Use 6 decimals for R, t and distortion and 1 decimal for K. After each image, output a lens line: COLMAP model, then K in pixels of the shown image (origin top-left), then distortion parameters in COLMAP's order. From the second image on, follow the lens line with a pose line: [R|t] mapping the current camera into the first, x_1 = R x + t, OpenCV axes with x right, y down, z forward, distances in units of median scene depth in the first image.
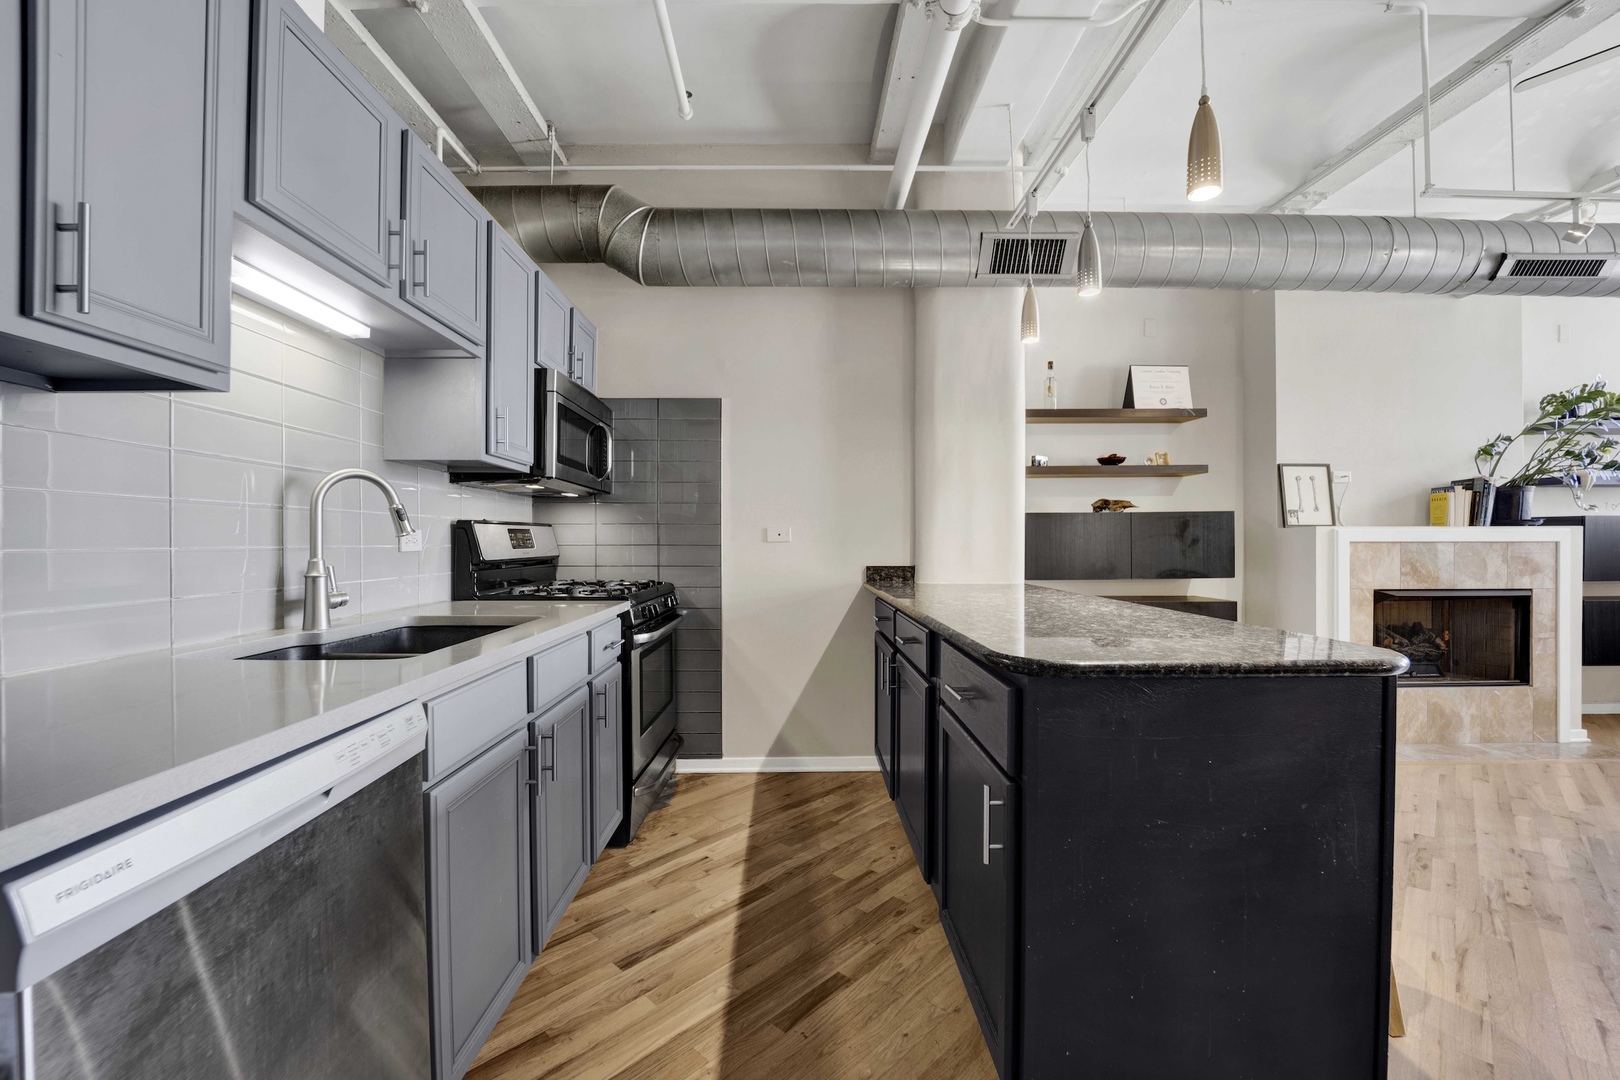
lens RADIAL K [[672.3, 0, 787.8], [0, 672.3, 533.6], [0, 0, 1]] dist [-0.021986, -0.000484]
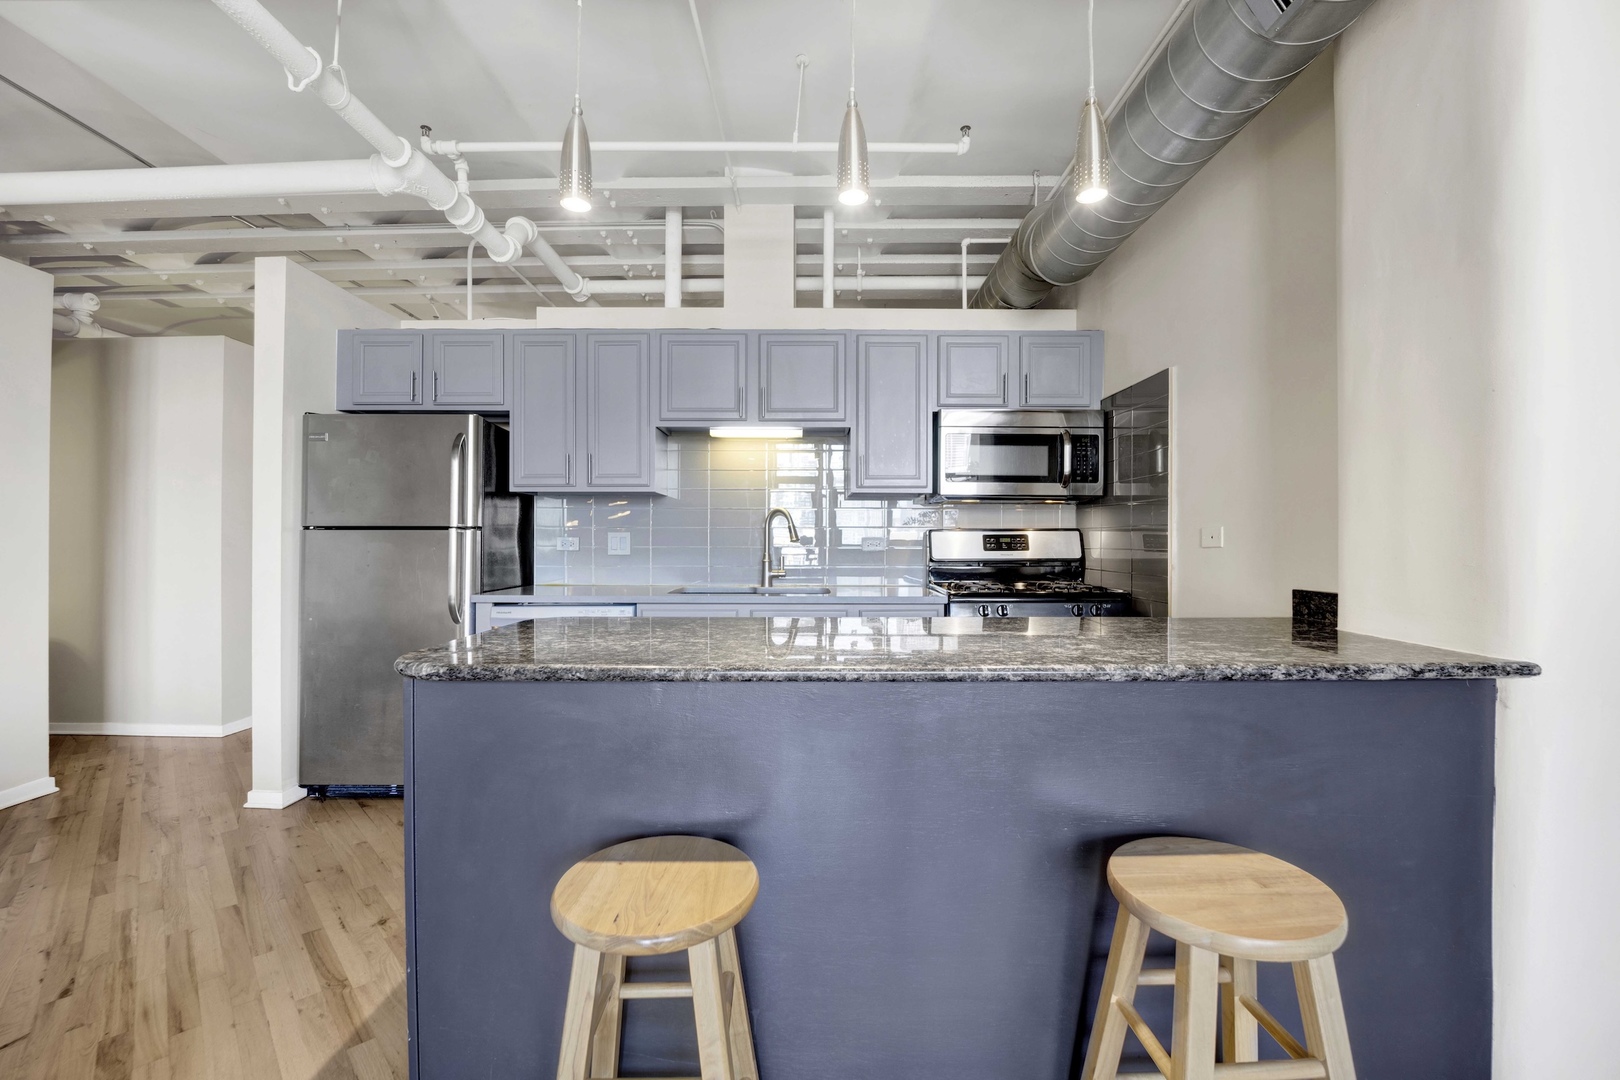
lens RADIAL K [[672.3, 0, 801.8], [0, 672.3, 540.1], [0, 0, 1]] dist [-0.021986, -0.000484]
pose [[-0.013243, -0.004410, -0.999903, 0.823112], [0.006044, 0.999972, -0.004491, 0.006458], [0.999894, -0.006102, -0.013216, 0.652452]]
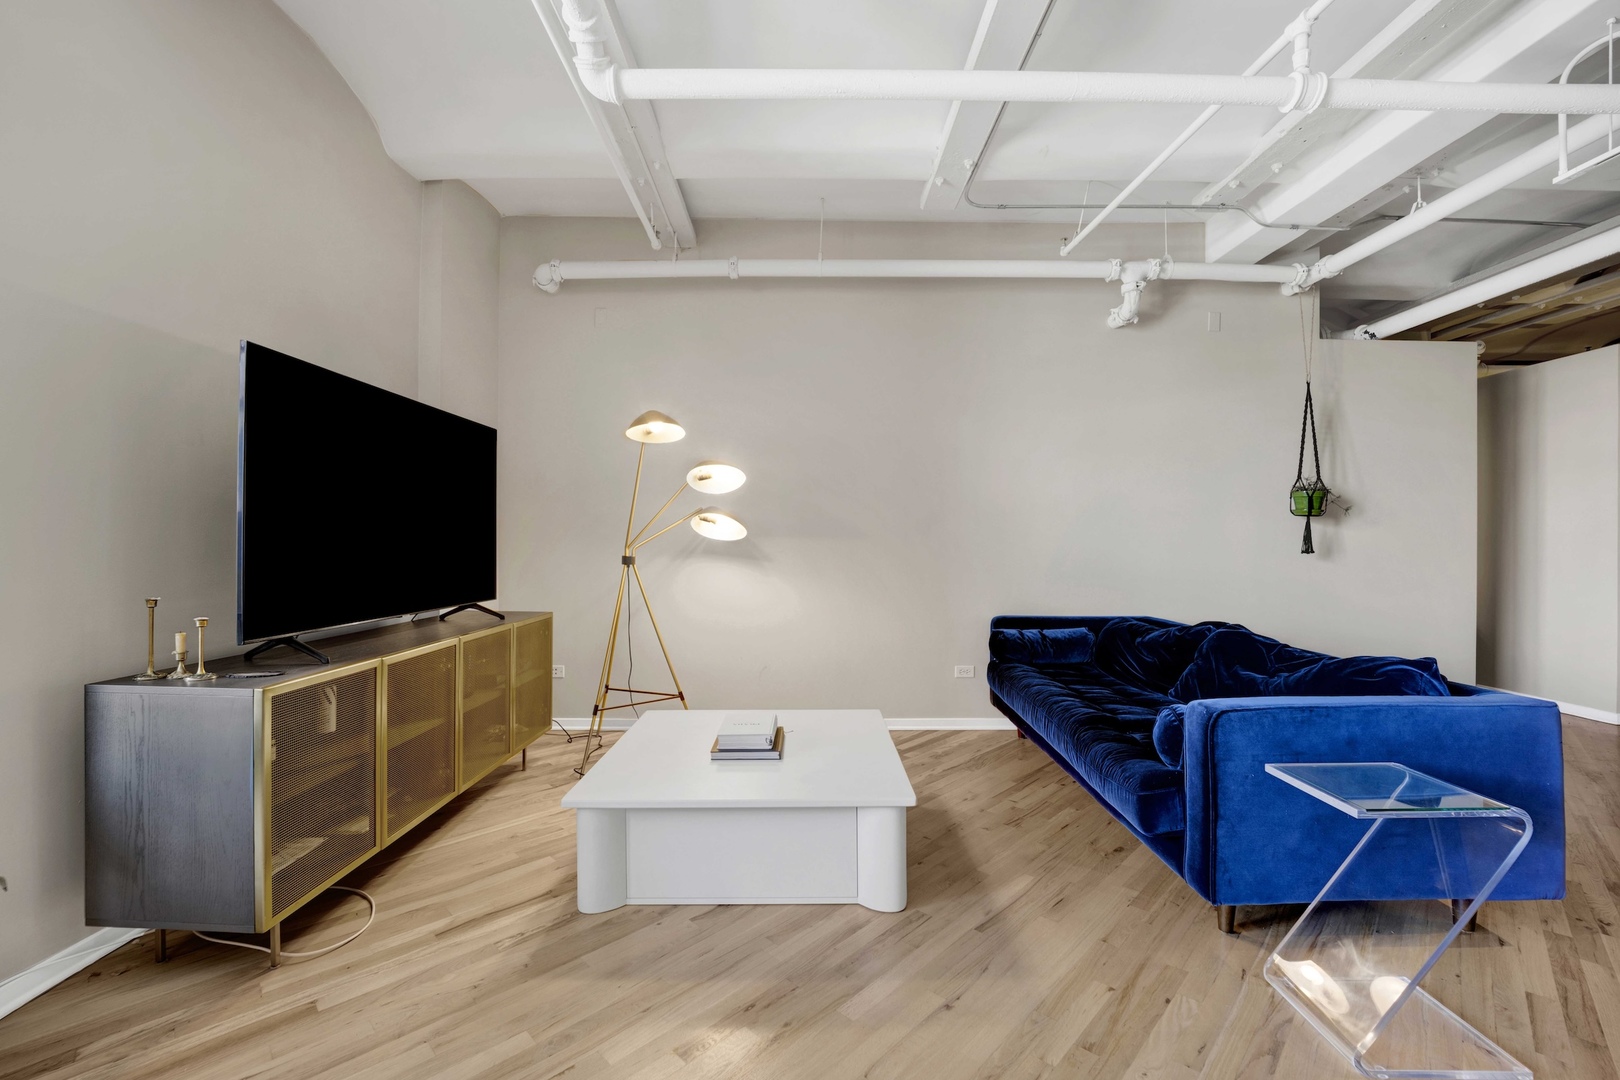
lens RADIAL K [[672.3, 0, 800.0], [0, 672.3, 539.4], [0, 0, 1]] dist [-0.021986, -0.000484]
pose [[-1.000000, -0.000363, 0.000358, 1.240438], [-0.000367, 0.999953, -0.009694, 0.010321], [-0.000354, -0.009694, -0.999953, 0.841619]]
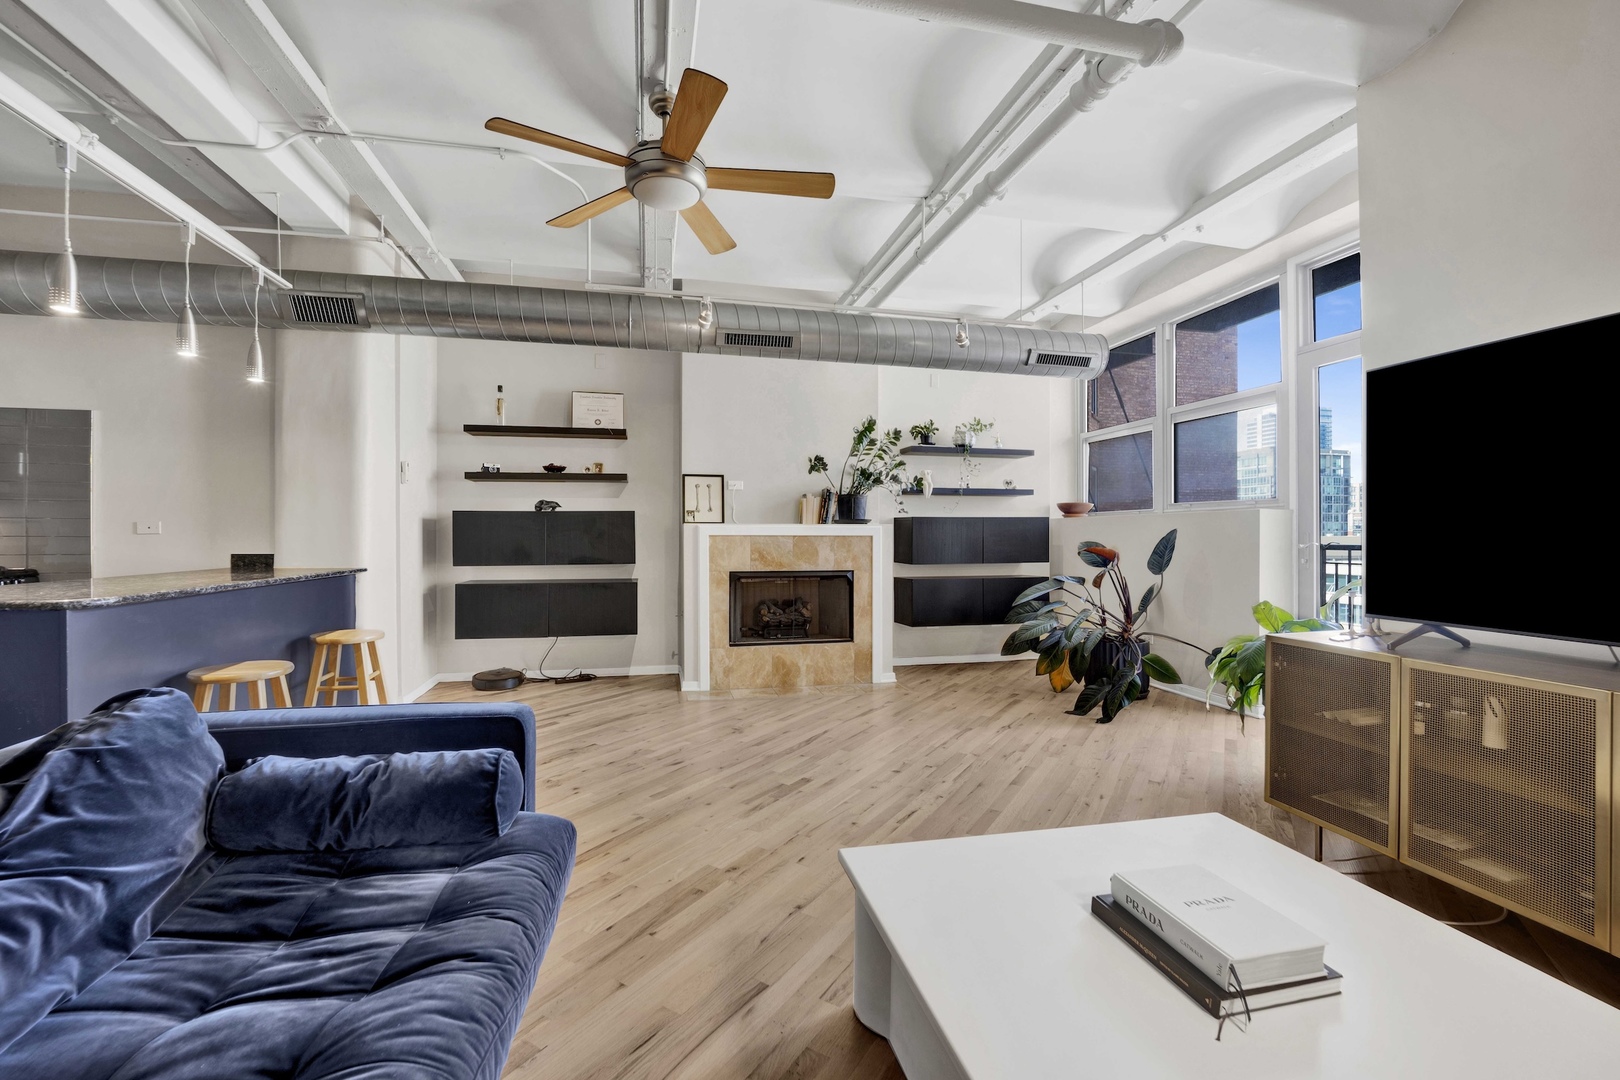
lens RADIAL K [[651.1, 0, 793.3], [0, 651.1, 538.3], [0, 0, 1]] dist [-0.021008, -0.000085]
pose [[0.979041, 0.000280, 0.203664, 0.974092], [-0.001799, 0.999972, 0.007273, 0.012044], [-0.203656, -0.007487, 0.979014, -0.370774]]
